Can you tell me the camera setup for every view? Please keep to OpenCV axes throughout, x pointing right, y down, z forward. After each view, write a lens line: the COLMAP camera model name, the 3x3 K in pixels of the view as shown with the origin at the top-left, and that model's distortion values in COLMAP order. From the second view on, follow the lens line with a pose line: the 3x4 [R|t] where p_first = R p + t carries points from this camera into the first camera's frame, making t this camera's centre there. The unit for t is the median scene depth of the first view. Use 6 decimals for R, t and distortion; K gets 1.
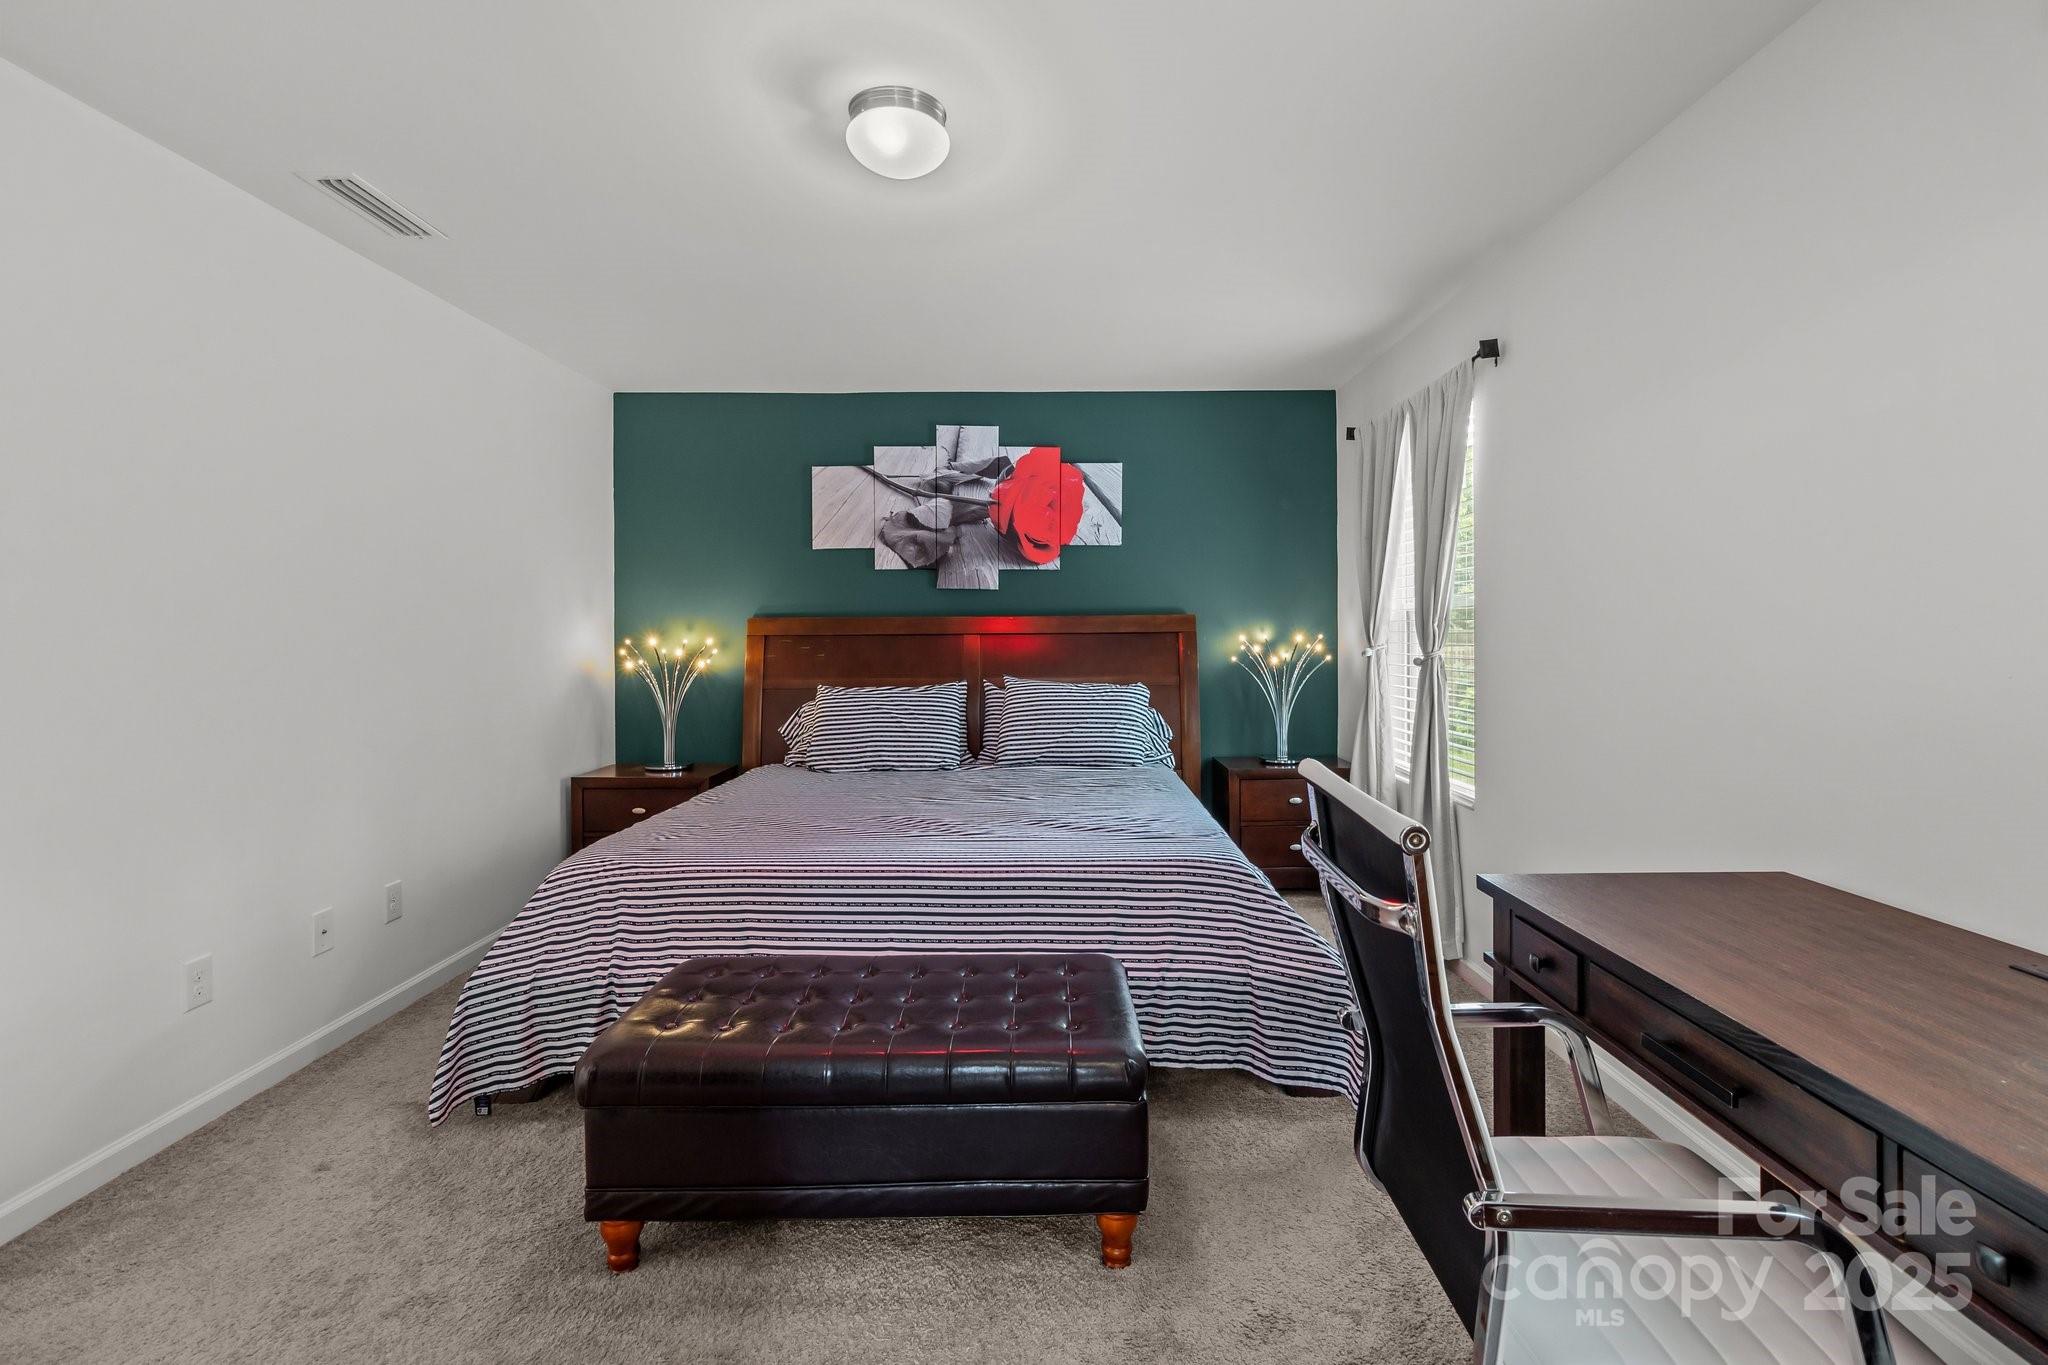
lens RADIAL K [[963.9, 0, 1056.4], [0, 963.9, 631.4], [0, 0, 1]] dist [-0.001162, -0.000134]
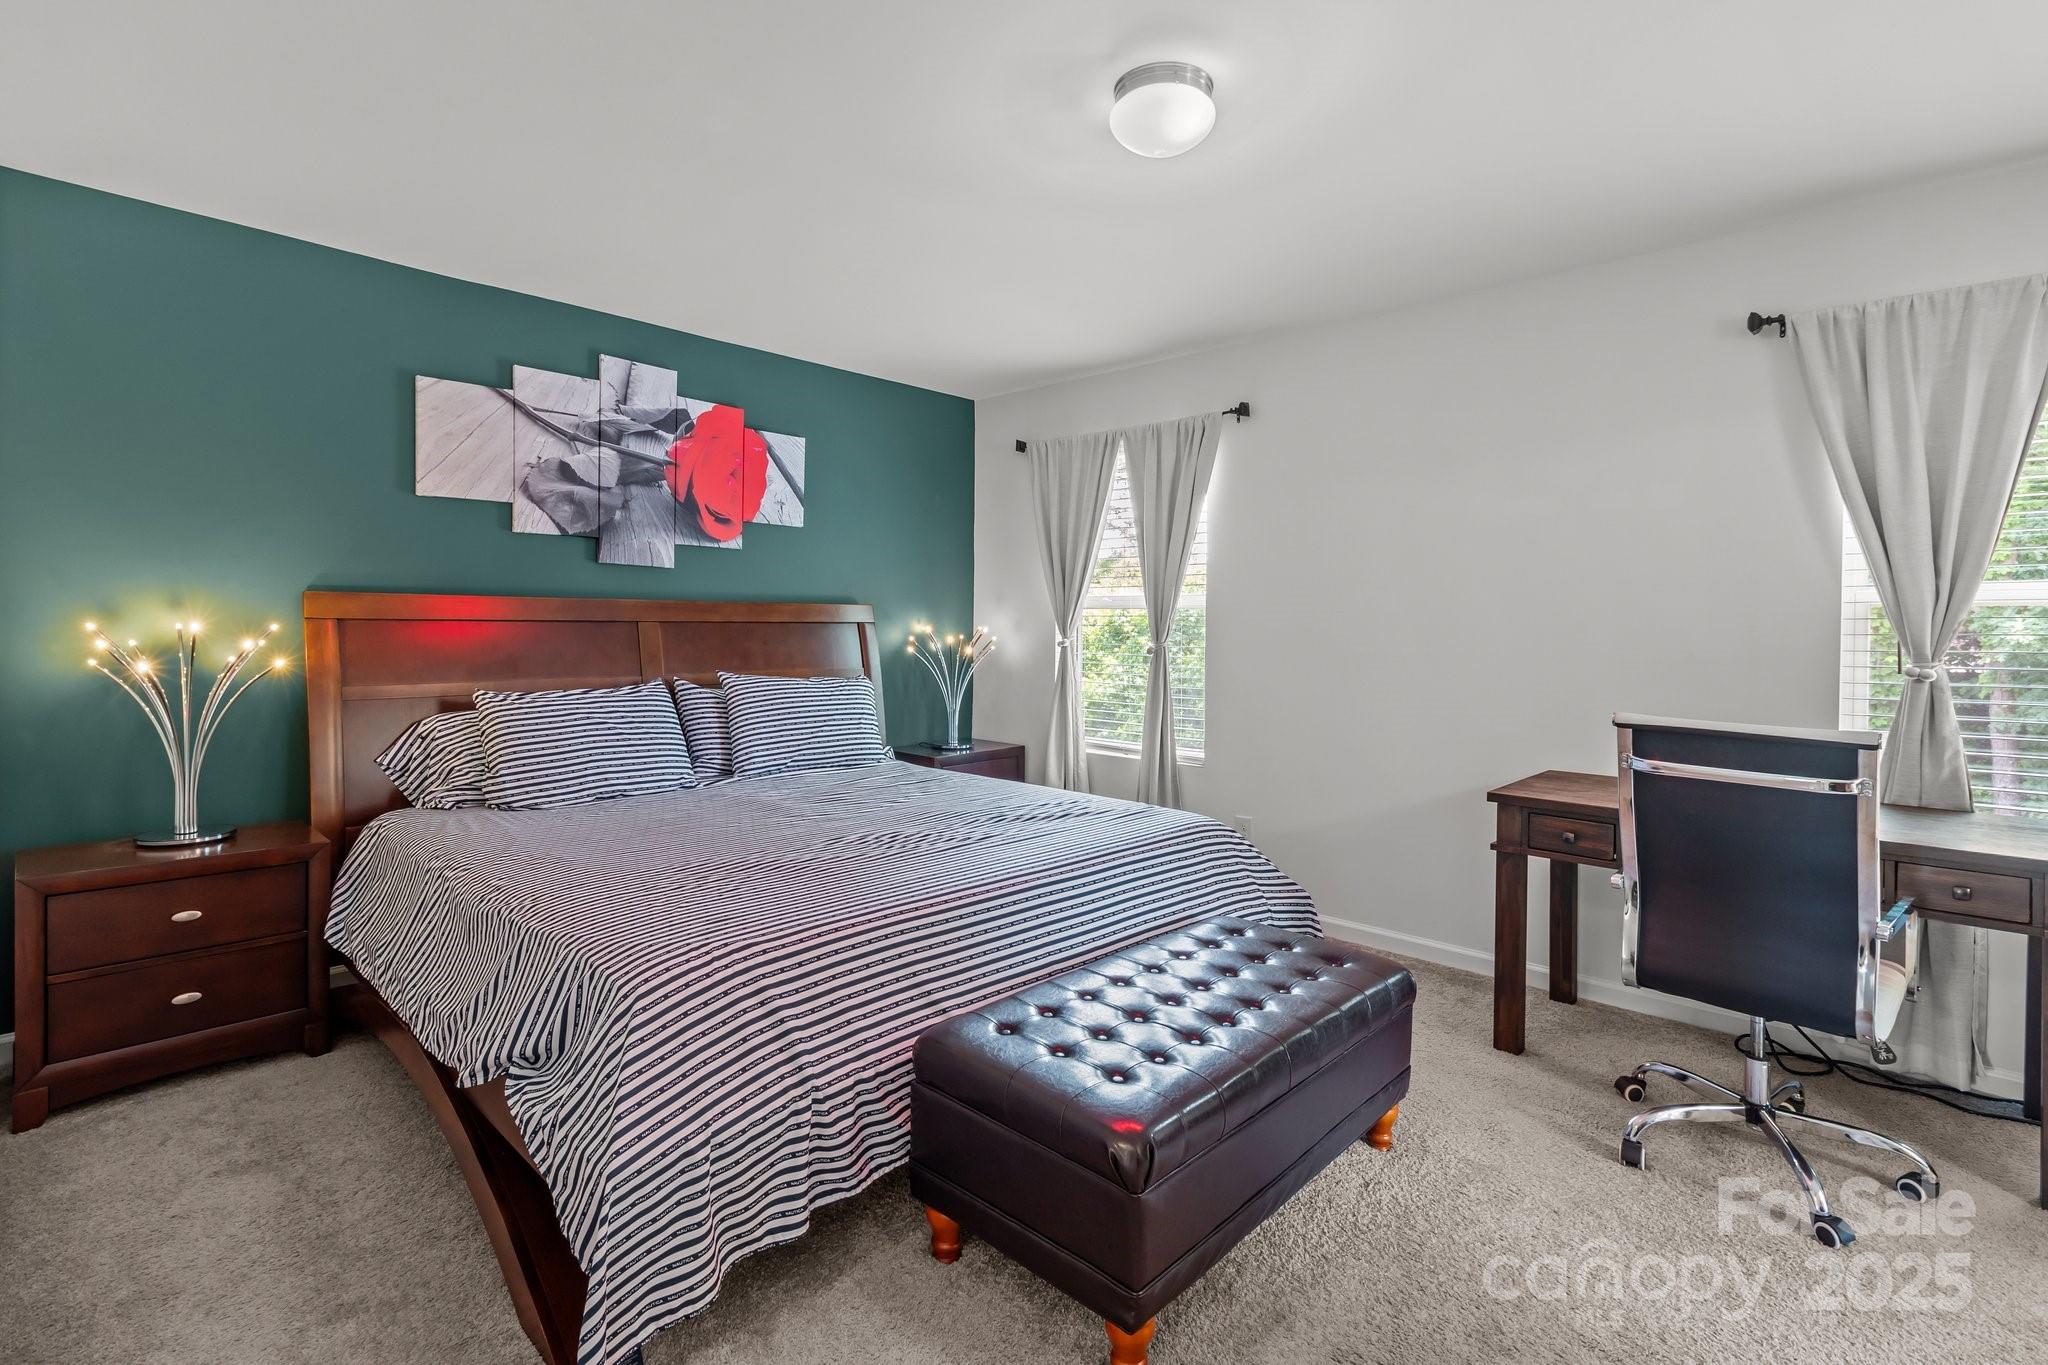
lens RADIAL K [[963.9, 0, 1056.4], [0, 963.9, 631.4], [0, 0, 1]] dist [-0.001162, -0.000134]
pose [[0.675198, 0.005054, 0.737619, -0.450958], [-0.012492, 0.999911, 0.004584, 0.003203], [-0.737531, -0.012309, 0.675202, 0.195740]]
